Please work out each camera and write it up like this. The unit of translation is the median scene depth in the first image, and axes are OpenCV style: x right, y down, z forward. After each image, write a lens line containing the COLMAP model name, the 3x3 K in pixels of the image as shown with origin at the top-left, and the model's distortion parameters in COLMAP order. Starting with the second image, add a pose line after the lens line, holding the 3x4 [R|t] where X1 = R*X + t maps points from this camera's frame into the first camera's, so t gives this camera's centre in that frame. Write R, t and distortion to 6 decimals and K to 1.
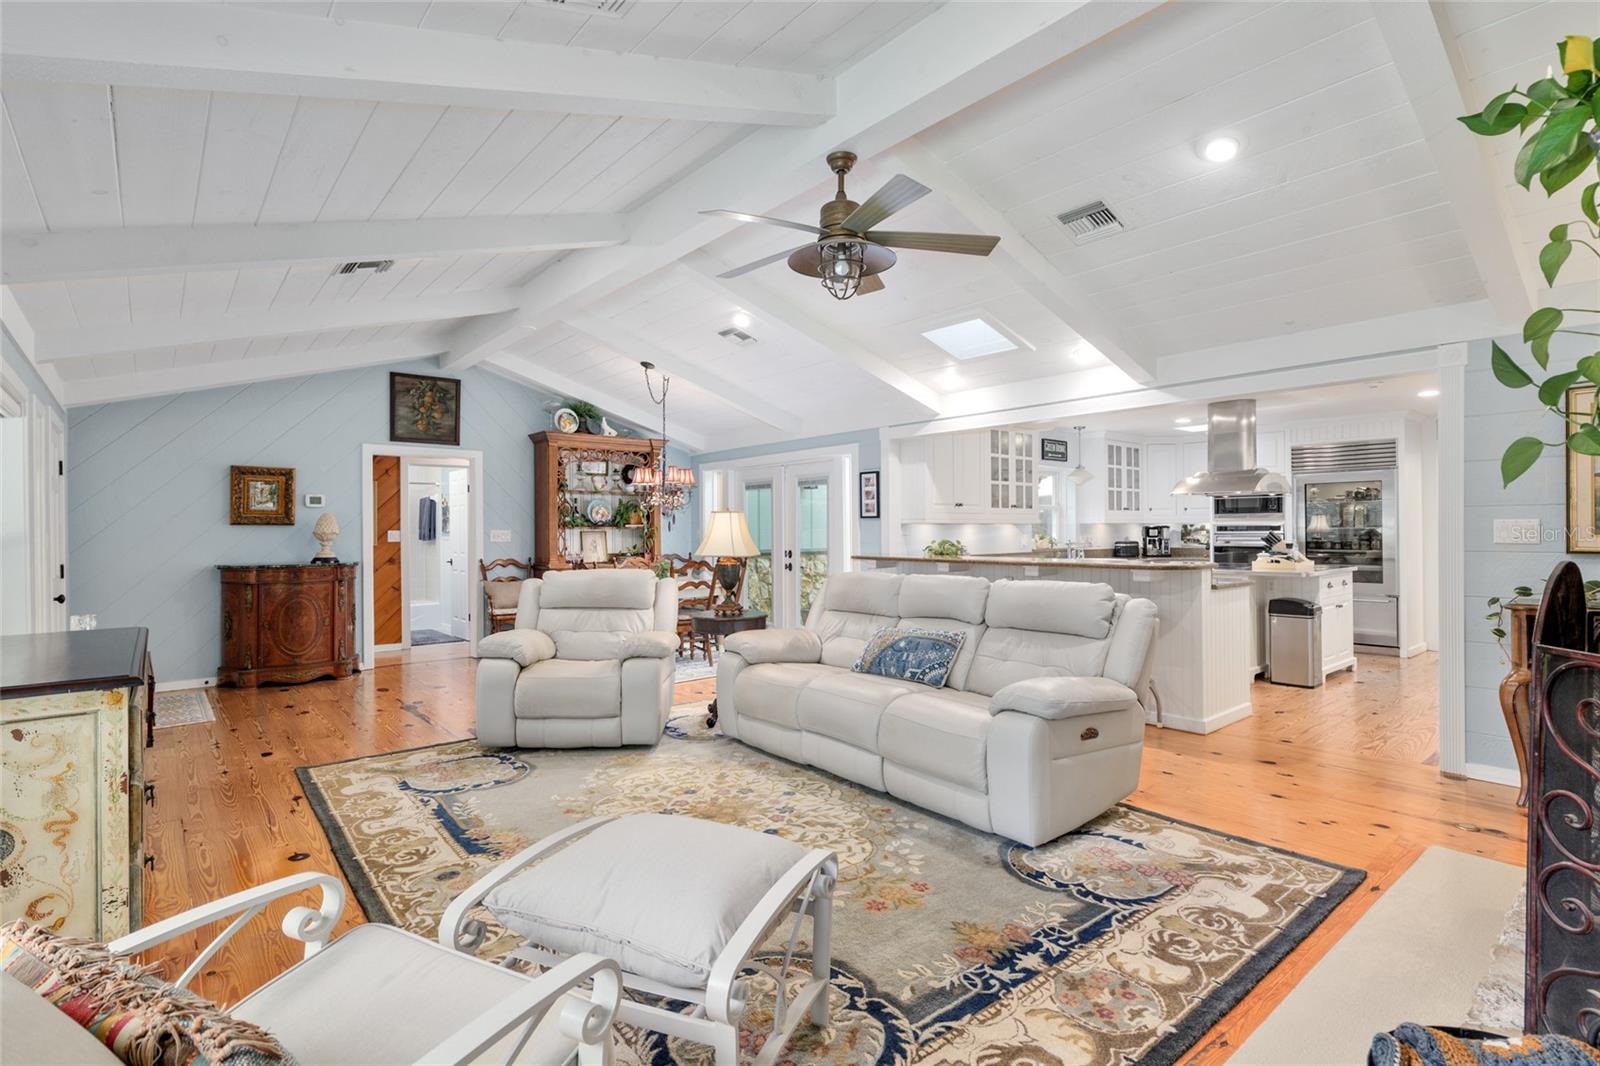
lens RADIAL K [[774.7, 0, 806.1], [0, 774.7, 524.9], [0, 0, 1]] dist [-0.004331, 0.001364]
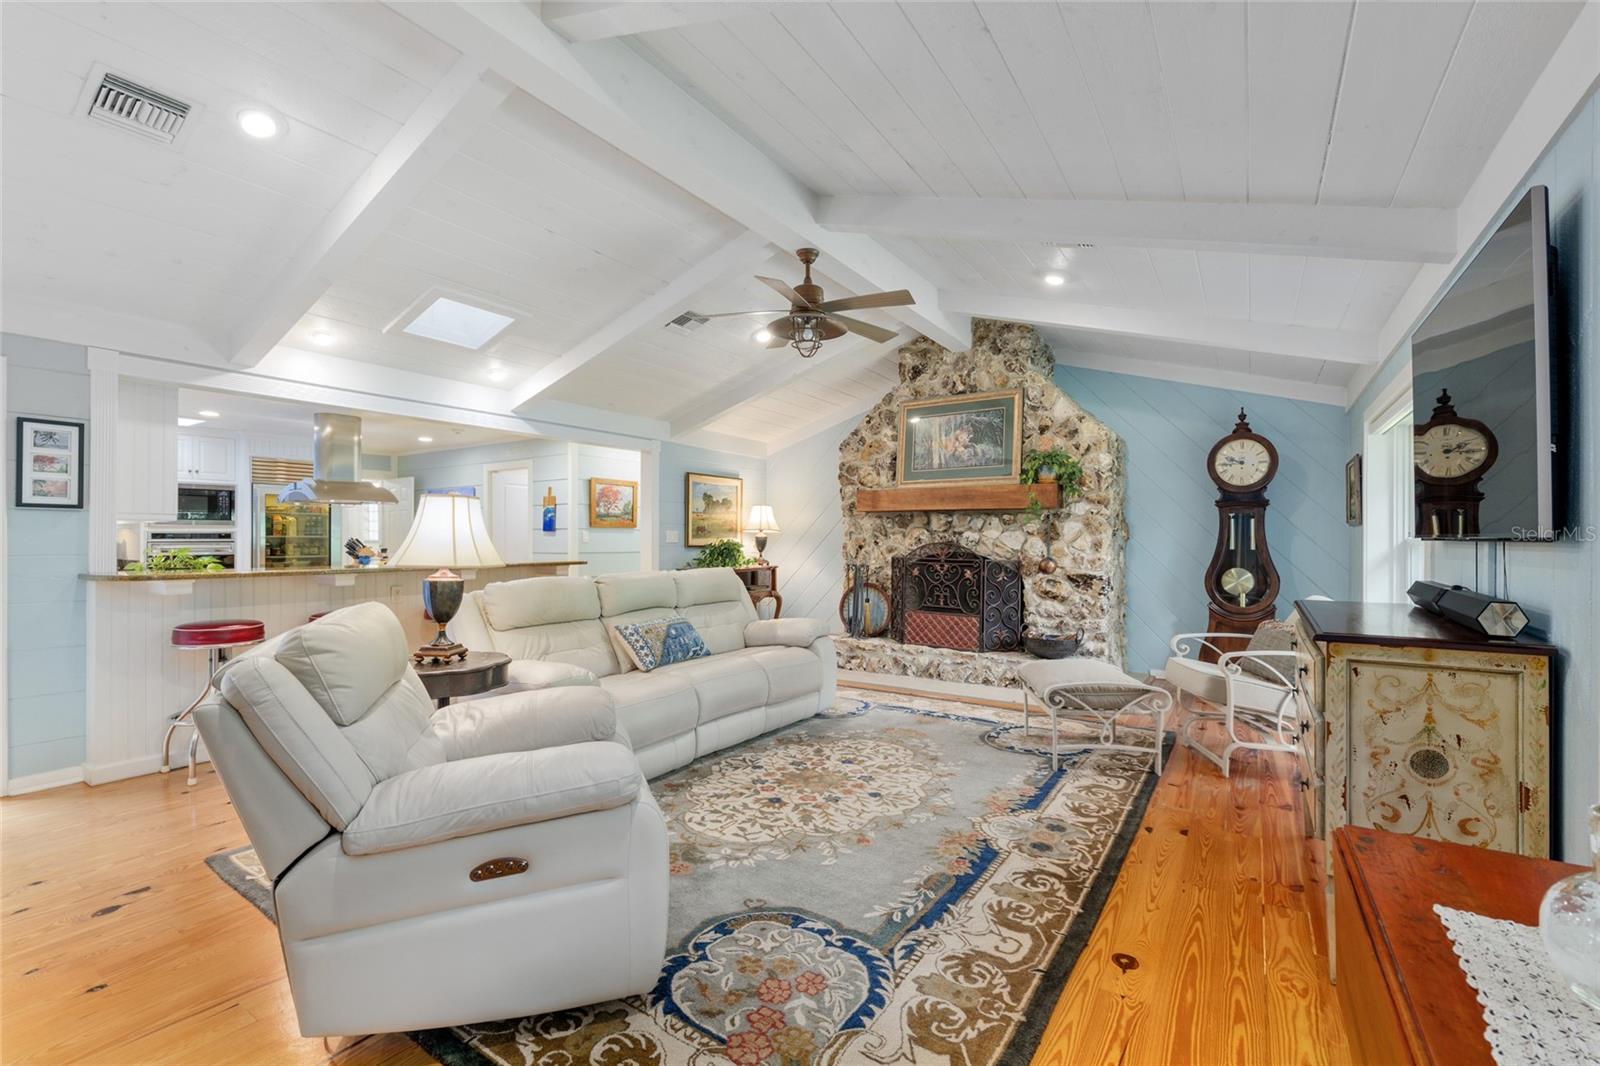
lens RADIAL K [[688.8, 0, 795.7], [0, 688.8, 540.4], [0, 0, 1]] dist [-0.005092, 0.000065]
pose [[-0.277258, 0.004927, 0.960783, -0.487431], [-0.004186, 0.999971, -0.006336, 0.013923], [-0.960786, -0.005779, -0.277229, 0.603826]]
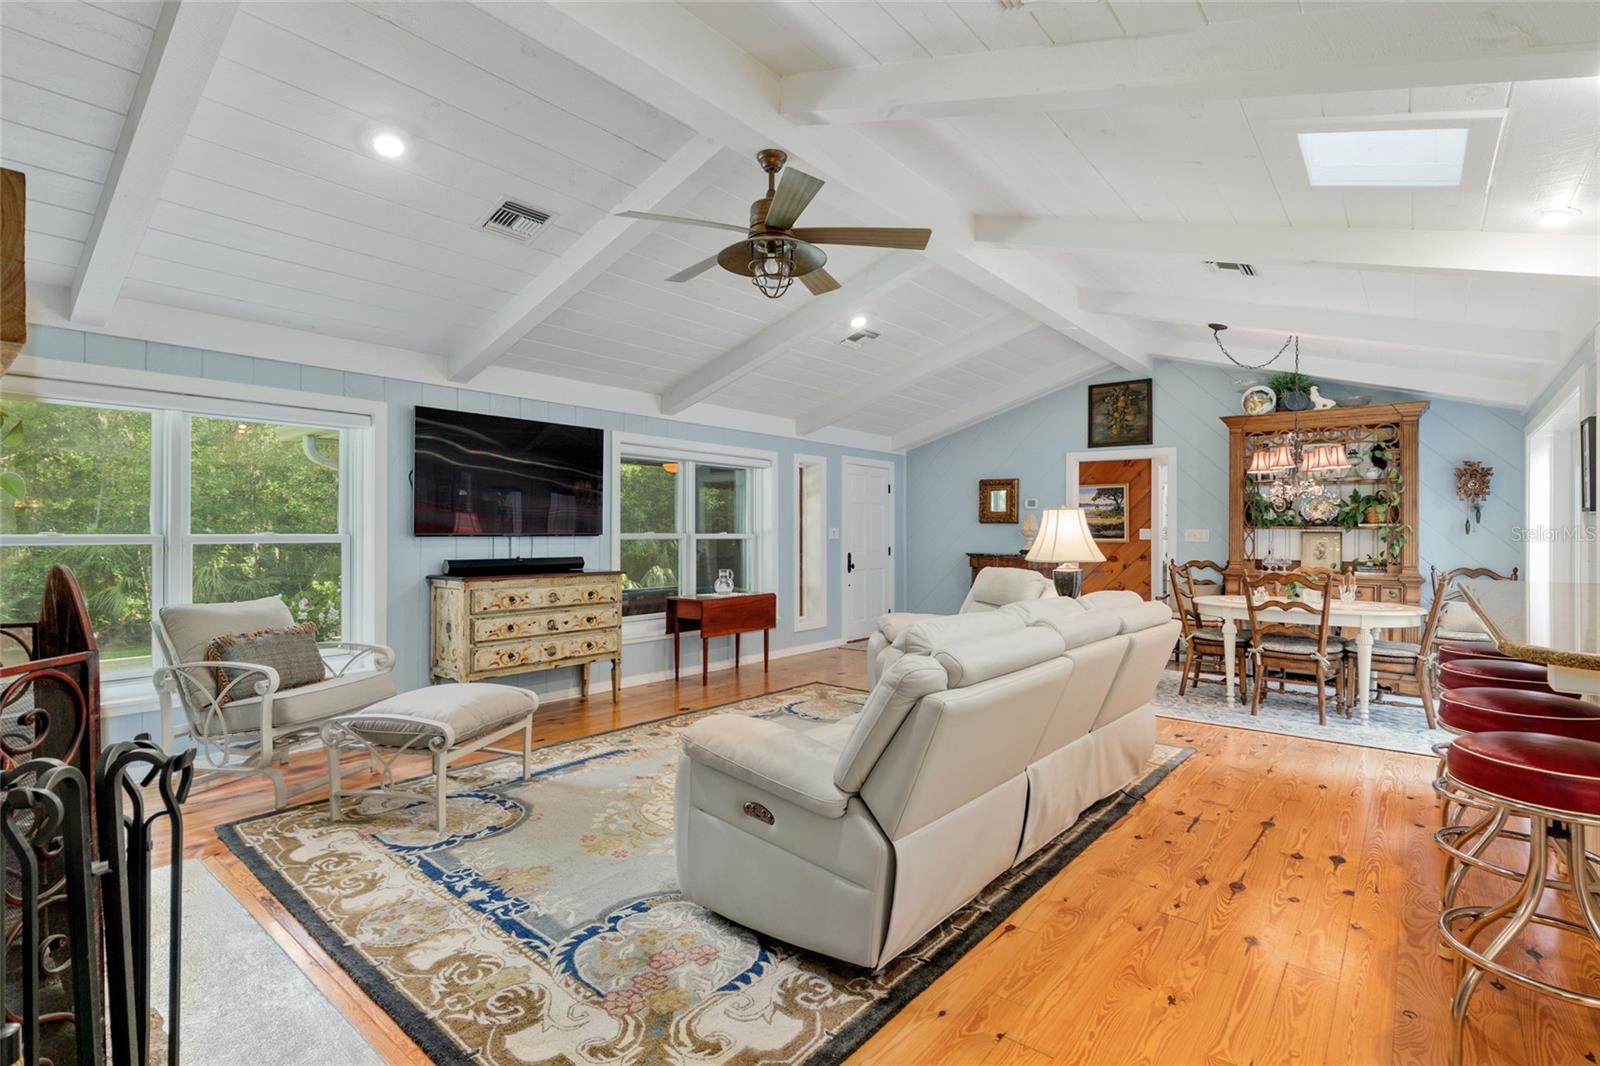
lens RADIAL K [[742.1, 0, 797.9], [0, 742.1, 563.0], [0, 0, 1]] dist [-0.004703, 0.004302]
pose [[0.178825, 0.052870, -0.982459, 0.440064], [0.000235, 0.998553, 0.053779, -0.000762], [0.983881, -0.009848, 0.178553, 0.386542]]
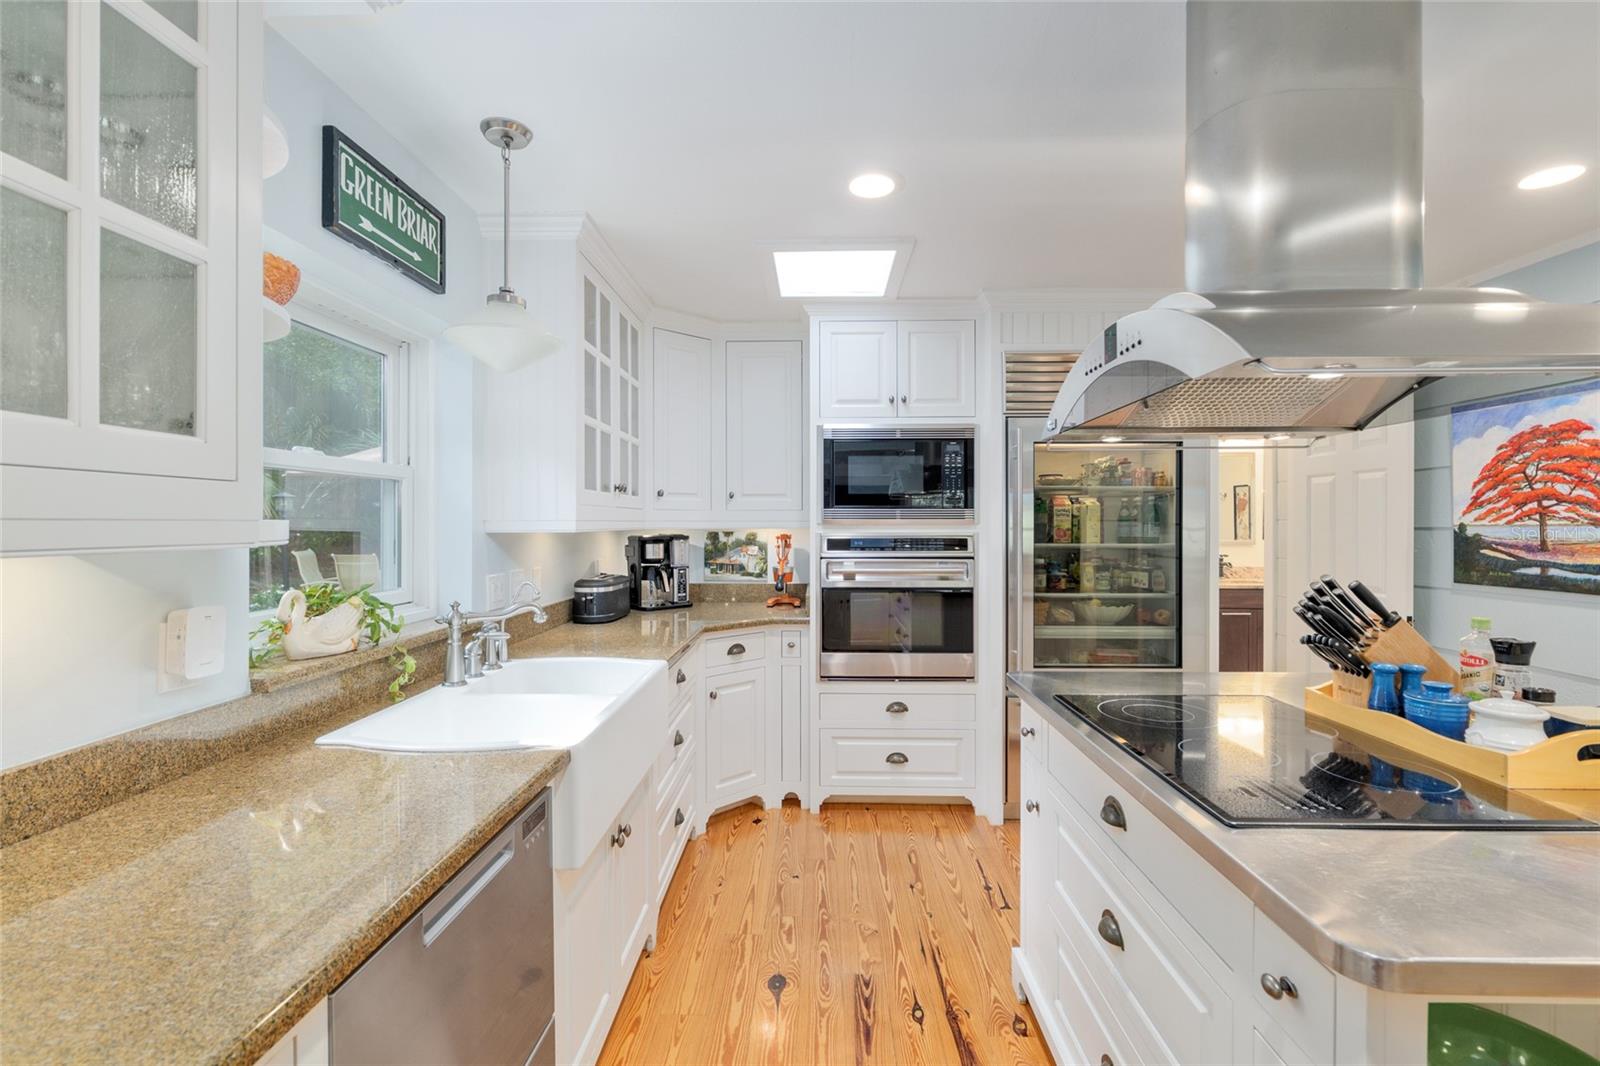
lens RADIAL K [[688.8, 0, 786.8], [0, 688.8, 529.4], [0, 0, 1]] dist [-0.005092, 0.000065]
pose [[0.686358, 0.000339, 0.727264, 0.293297], [-0.009713, 0.999915, 0.008701, -0.007192], [-0.727199, -0.013036, 0.686303, 0.896290]]
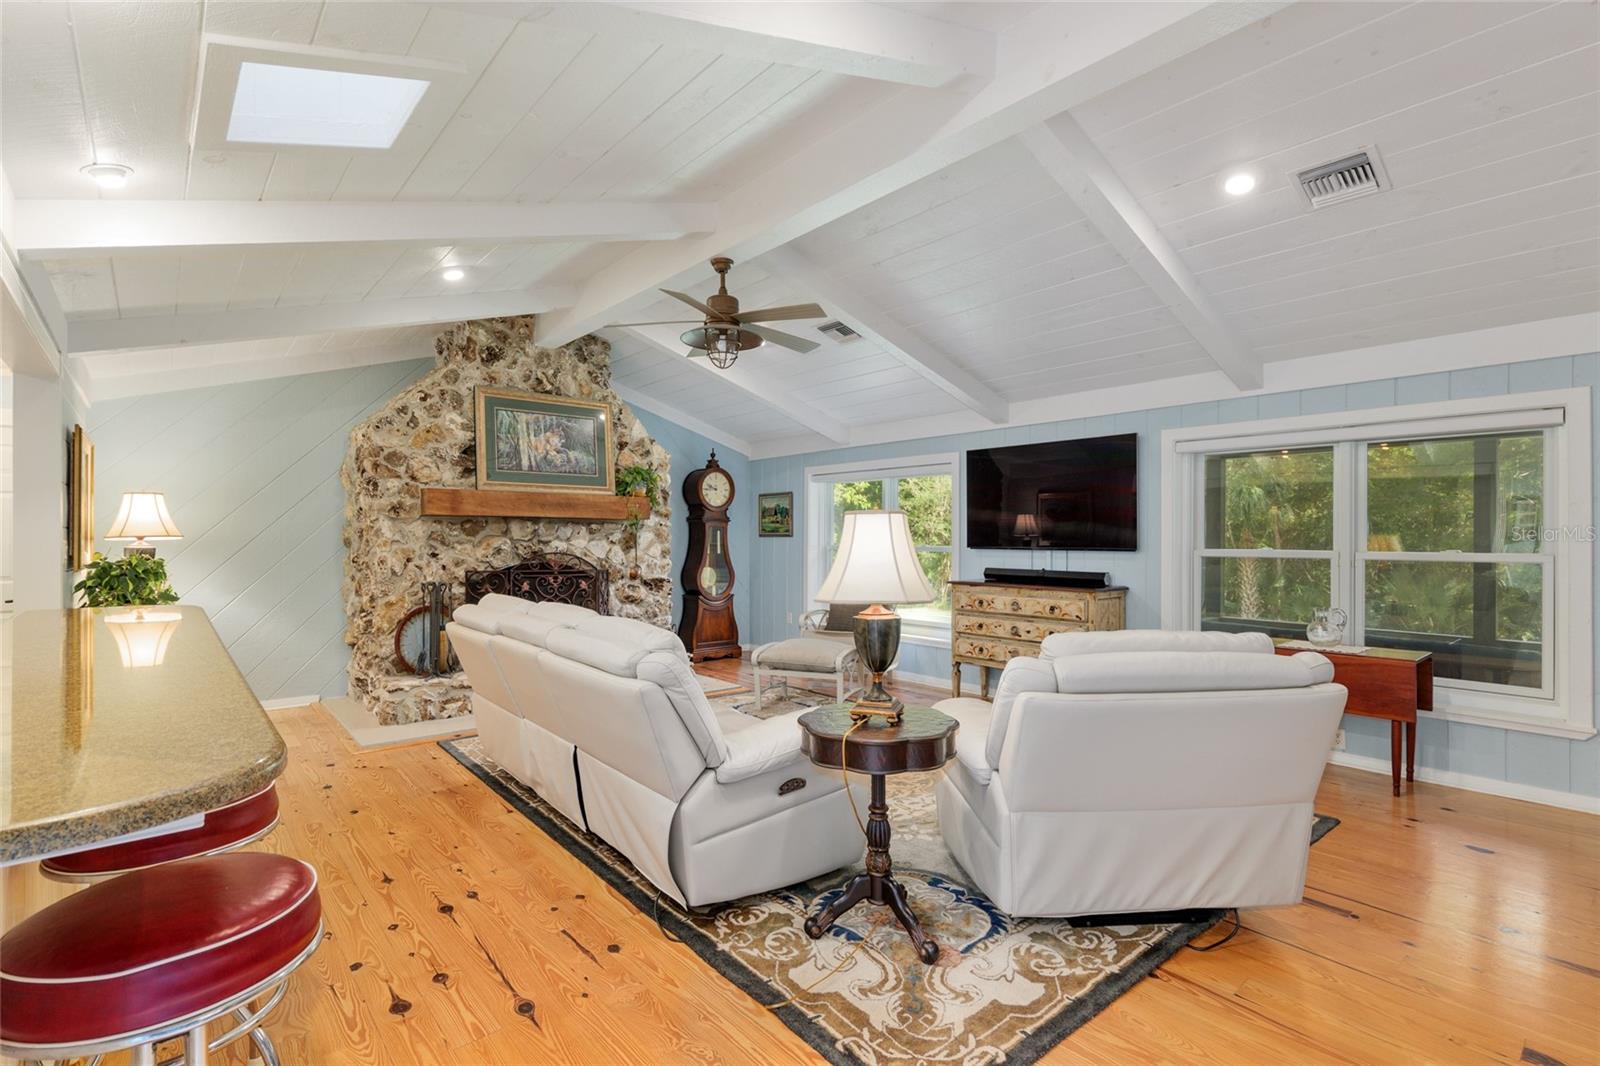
lens RADIAL K [[742.1, 0, 792.0], [0, 742.1, 541.5], [0, 0, 1]] dist [-0.004703, 0.004302]
pose [[-0.999960, 0.008701, -0.001964, -0.030274], [0.008701, 0.999962, -0.000344, 0.001129], [0.001961, -0.000361, -0.999998, 1.009221]]
